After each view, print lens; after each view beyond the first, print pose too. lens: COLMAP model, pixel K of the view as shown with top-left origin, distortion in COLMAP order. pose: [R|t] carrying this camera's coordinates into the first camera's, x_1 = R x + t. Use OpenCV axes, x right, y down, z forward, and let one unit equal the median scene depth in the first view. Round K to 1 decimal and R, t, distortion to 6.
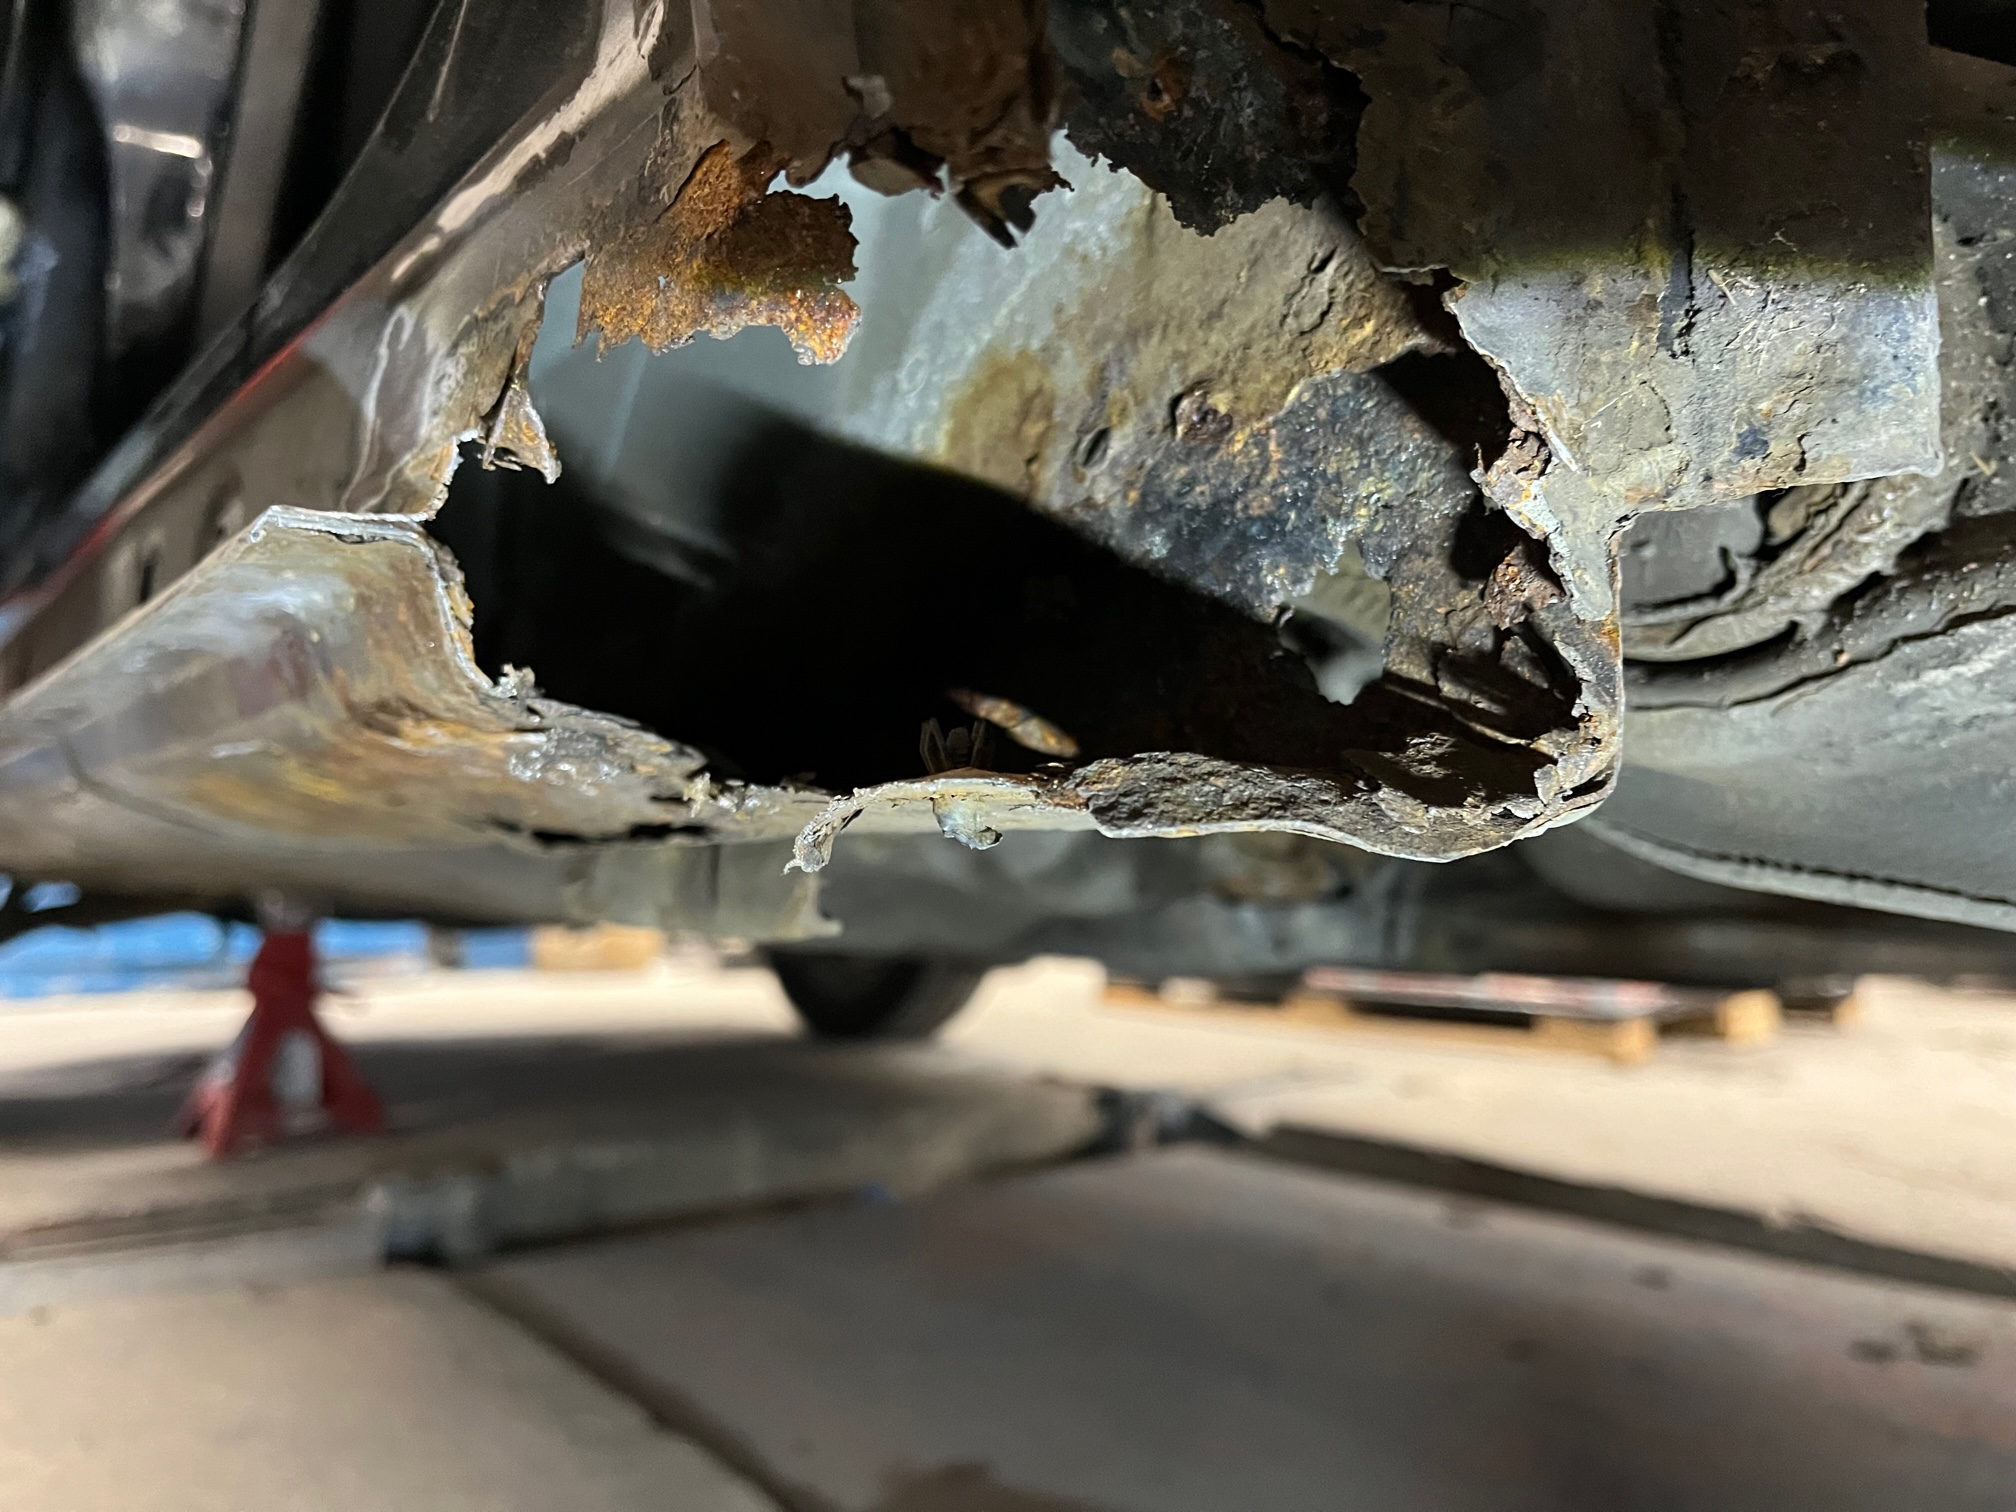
lens RADIAL K [[1547.3, 0, 1008.0], [0, 1547.3, 756.0], [0, 0, 1]] dist [-0.005118, -0.005080]
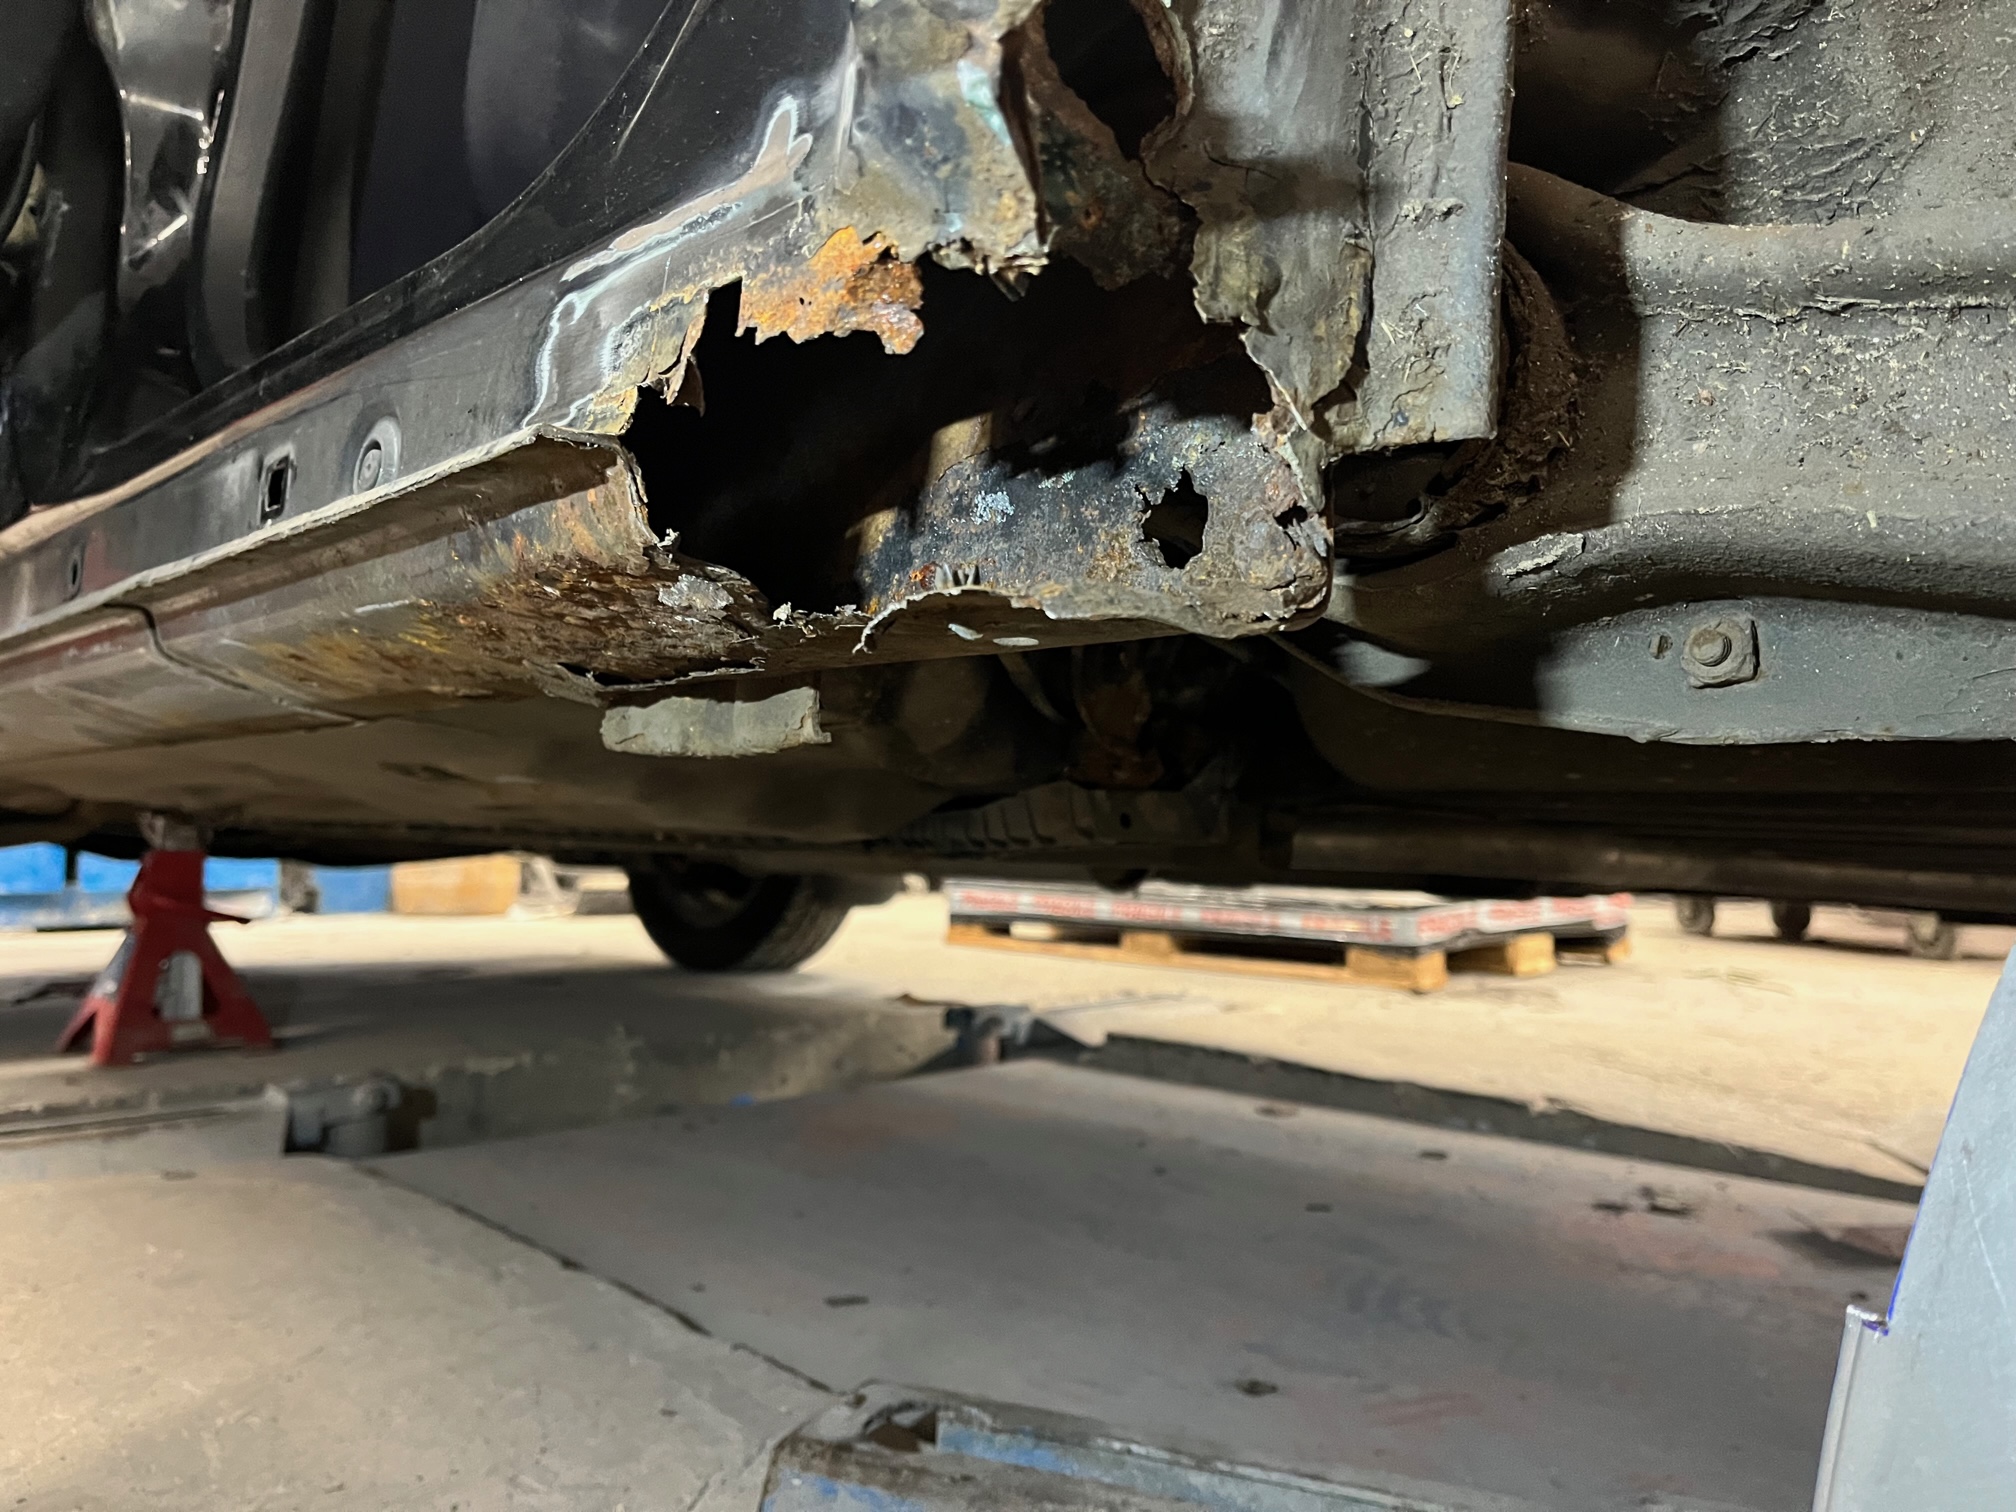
lens RADIAL K [[1496.5, 0, 1008.0], [0, 1496.5, 756.0], [0, 0, 1]] dist [0.003739, 0.001144]
pose [[0.994882, 0.017318, 0.099549, -0.113061], [-0.019984, 0.999466, 0.025844, 0.118304], [-0.099048, -0.027701, 0.994697, -0.536494]]
